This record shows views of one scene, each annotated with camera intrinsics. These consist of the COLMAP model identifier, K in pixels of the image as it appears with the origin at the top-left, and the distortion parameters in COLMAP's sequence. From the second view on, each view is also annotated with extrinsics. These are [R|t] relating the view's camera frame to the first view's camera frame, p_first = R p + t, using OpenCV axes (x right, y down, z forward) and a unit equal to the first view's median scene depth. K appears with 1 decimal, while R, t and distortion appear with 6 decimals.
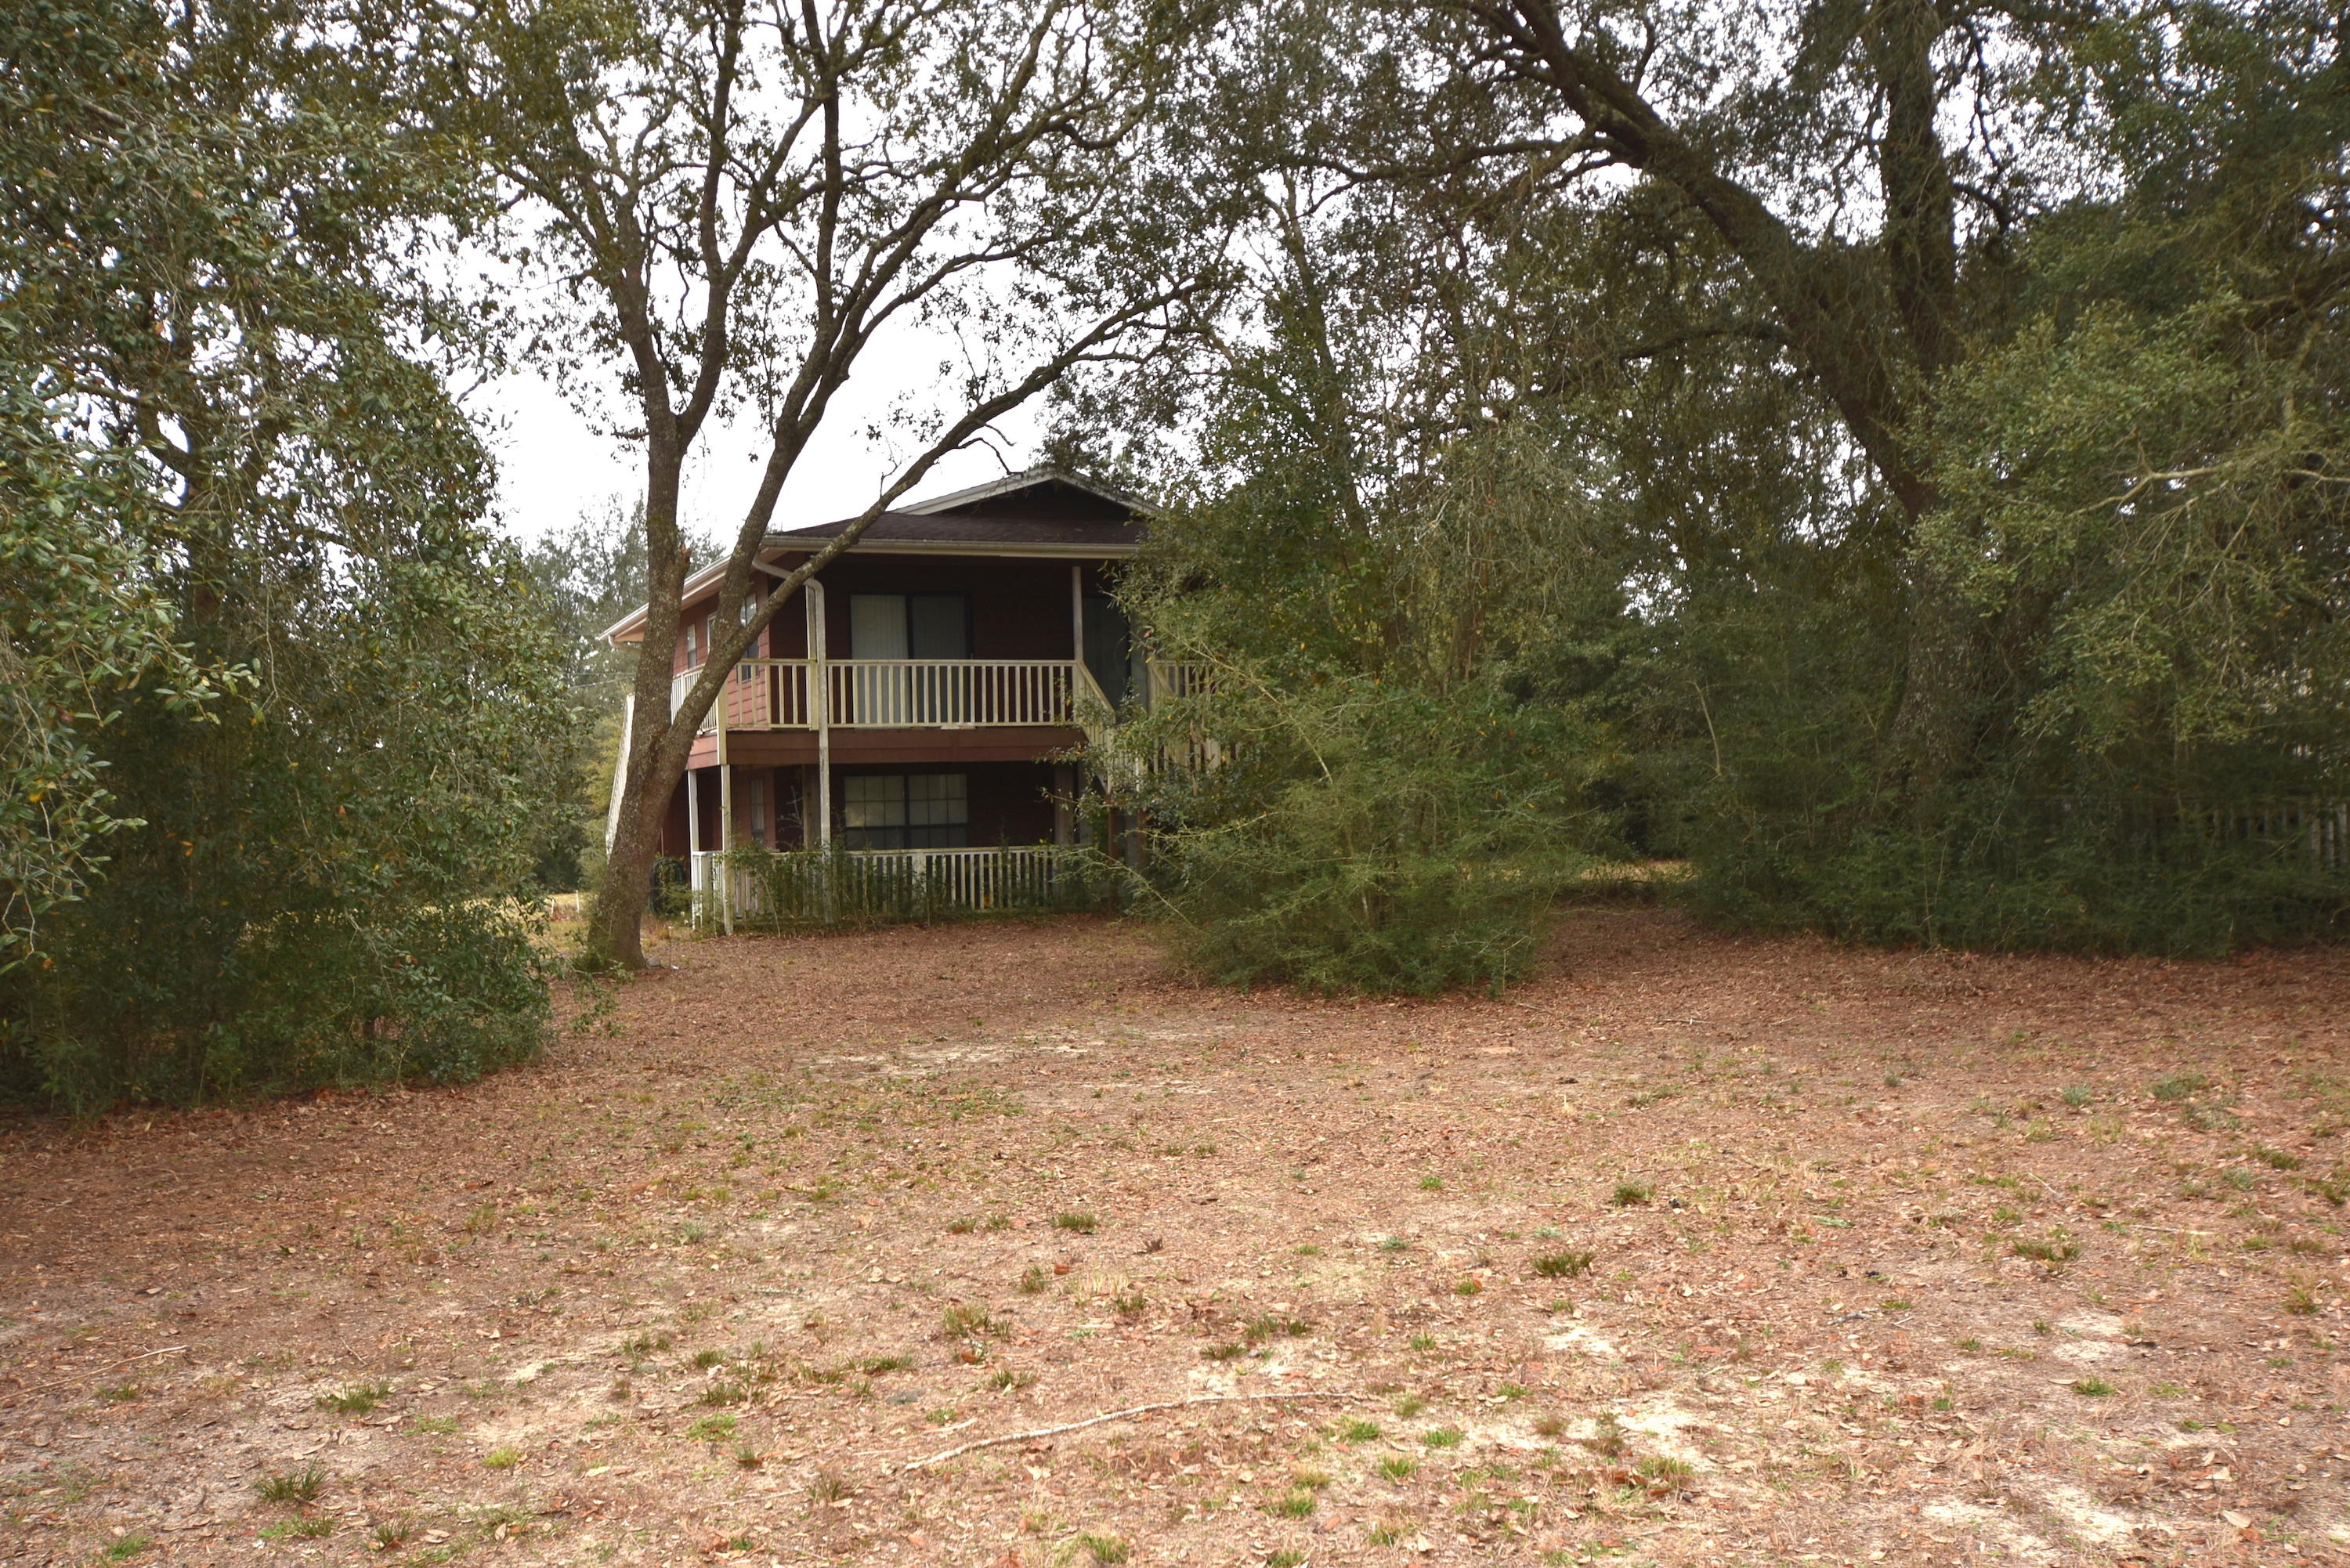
lens RADIAL K [[2235.2, 0, 1174.6], [0, 2235.2, 782.4], [0, 0, 1]] dist [0.007655, 0.000000]
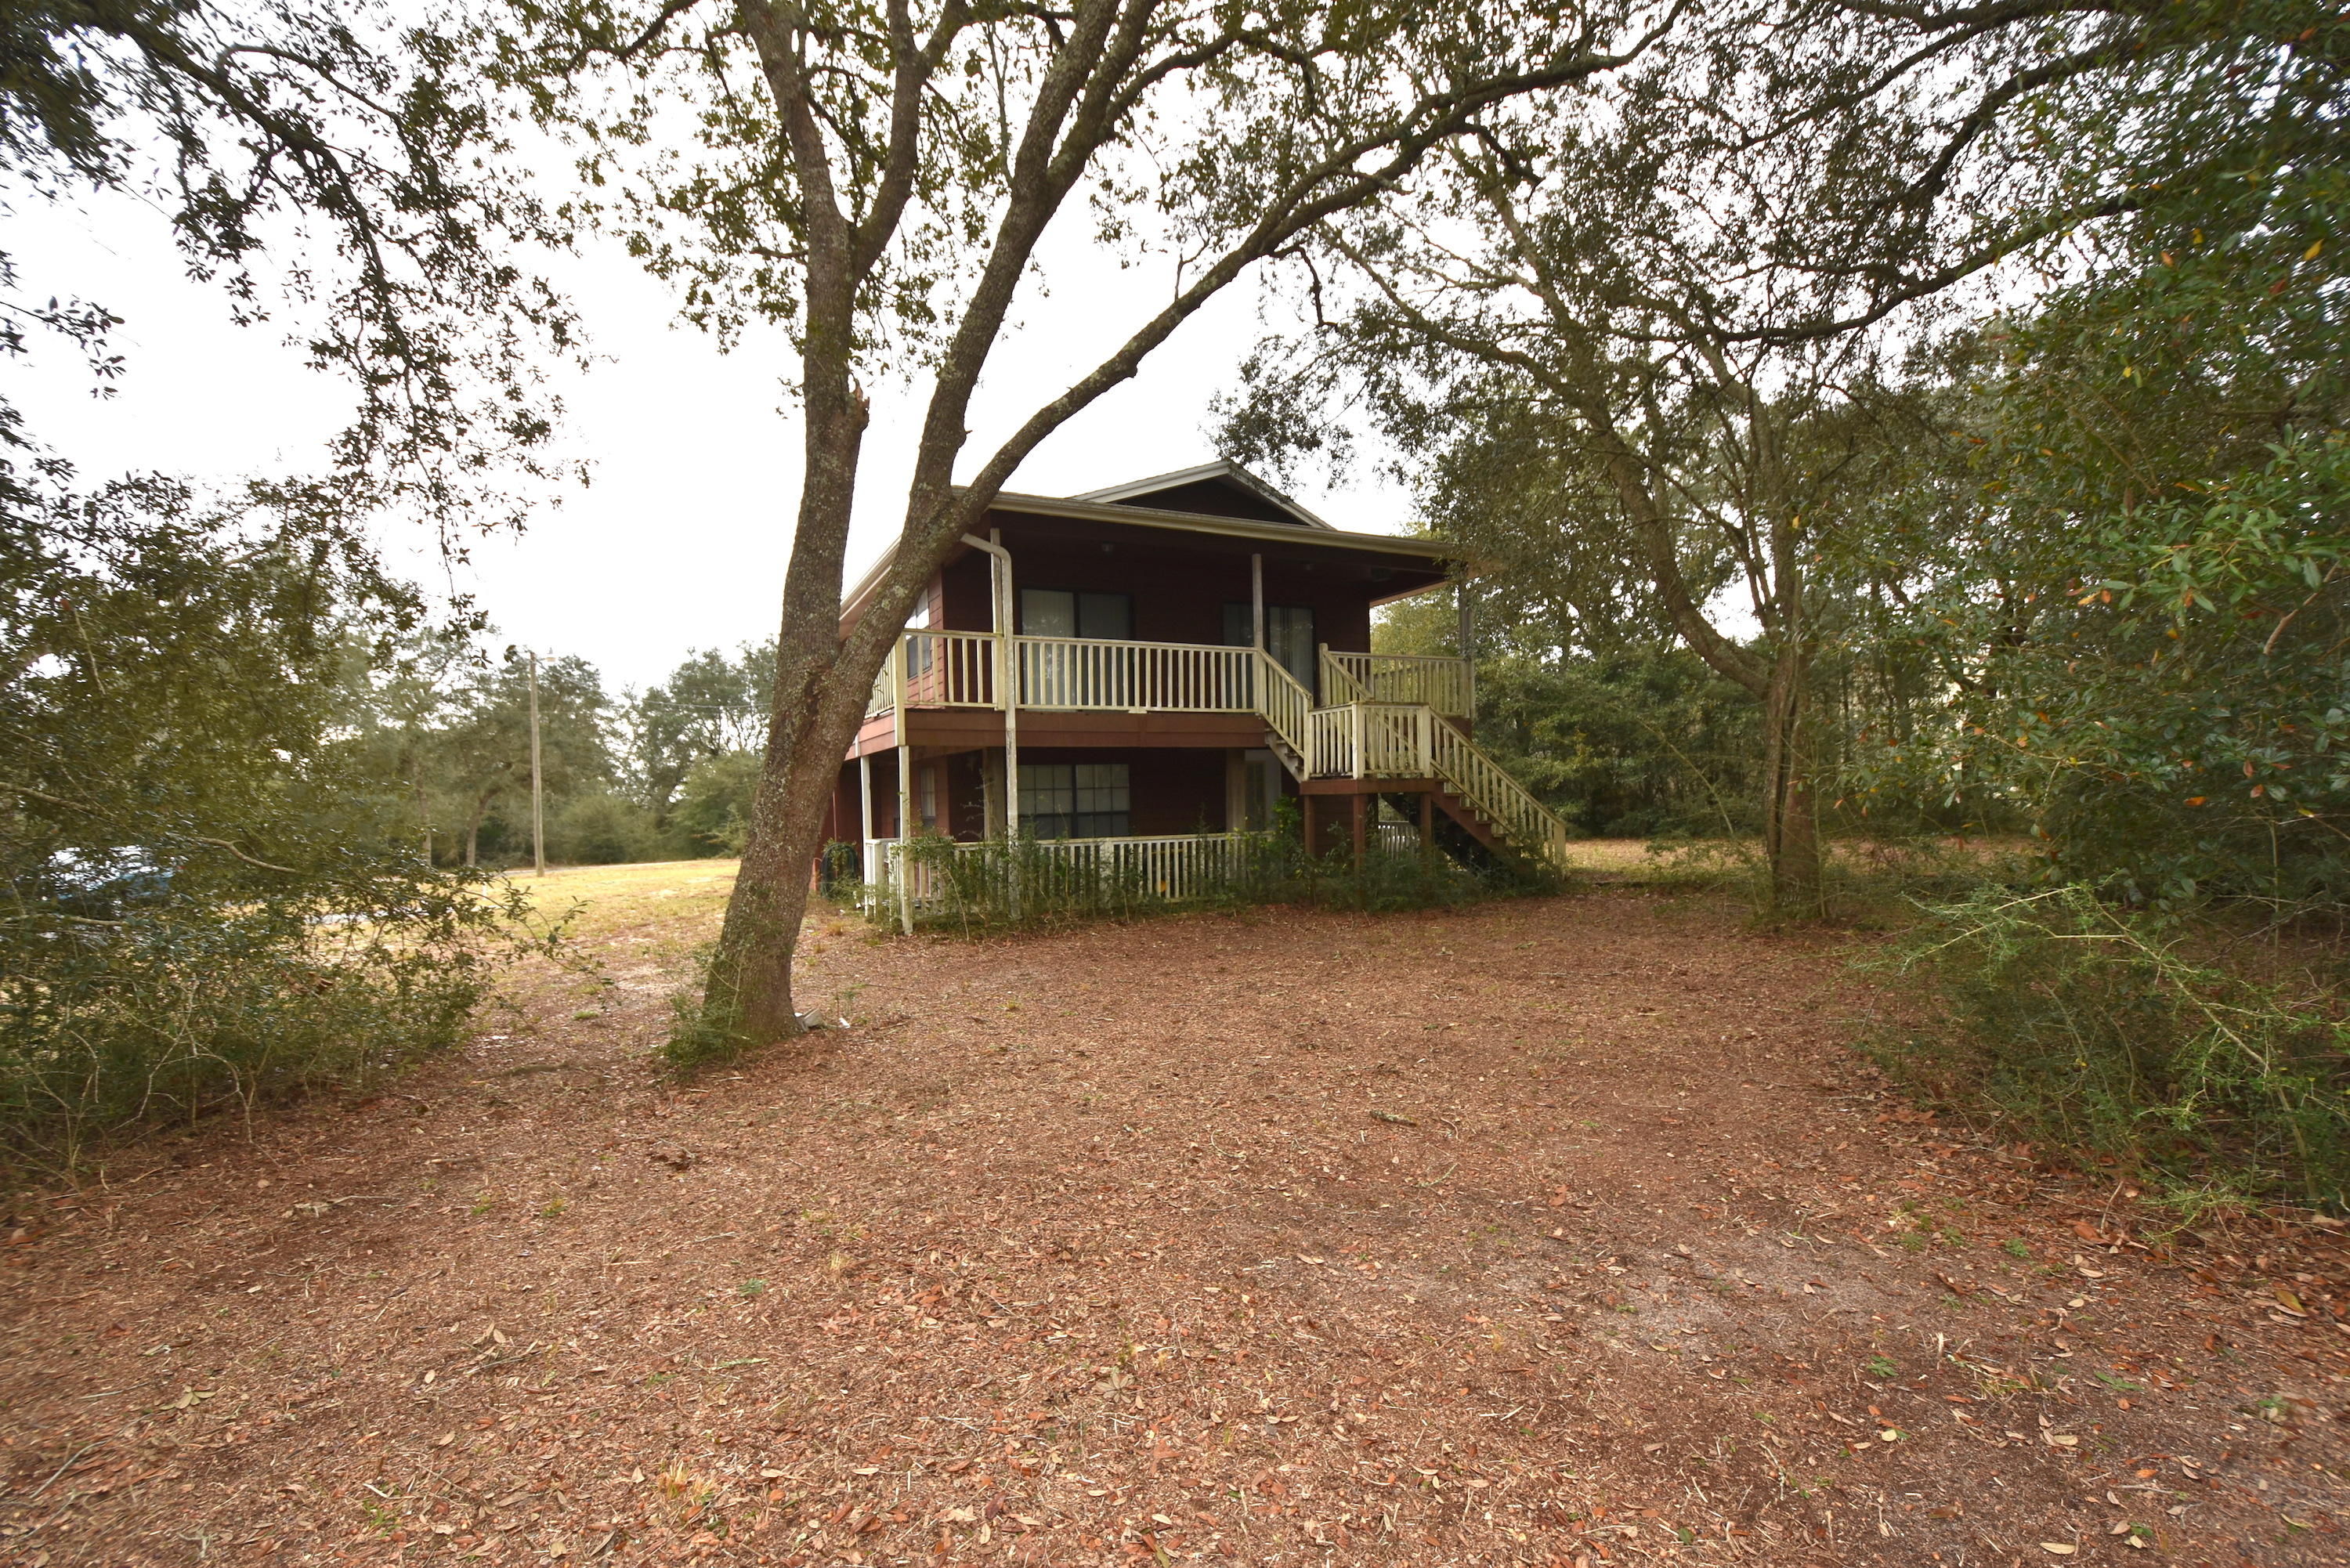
lens RADIAL K [[1049.9, 0, 1176.4], [0, 1049.9, 790.0], [0, 0, 1]] dist [-0.002151, -0.000400]
pose [[0.996543, 0.001117, 0.083070, -0.123249], [-0.000994, 0.999998, -0.001519, 0.010168], [-0.083072, 0.001431, 0.996543, 0.554914]]
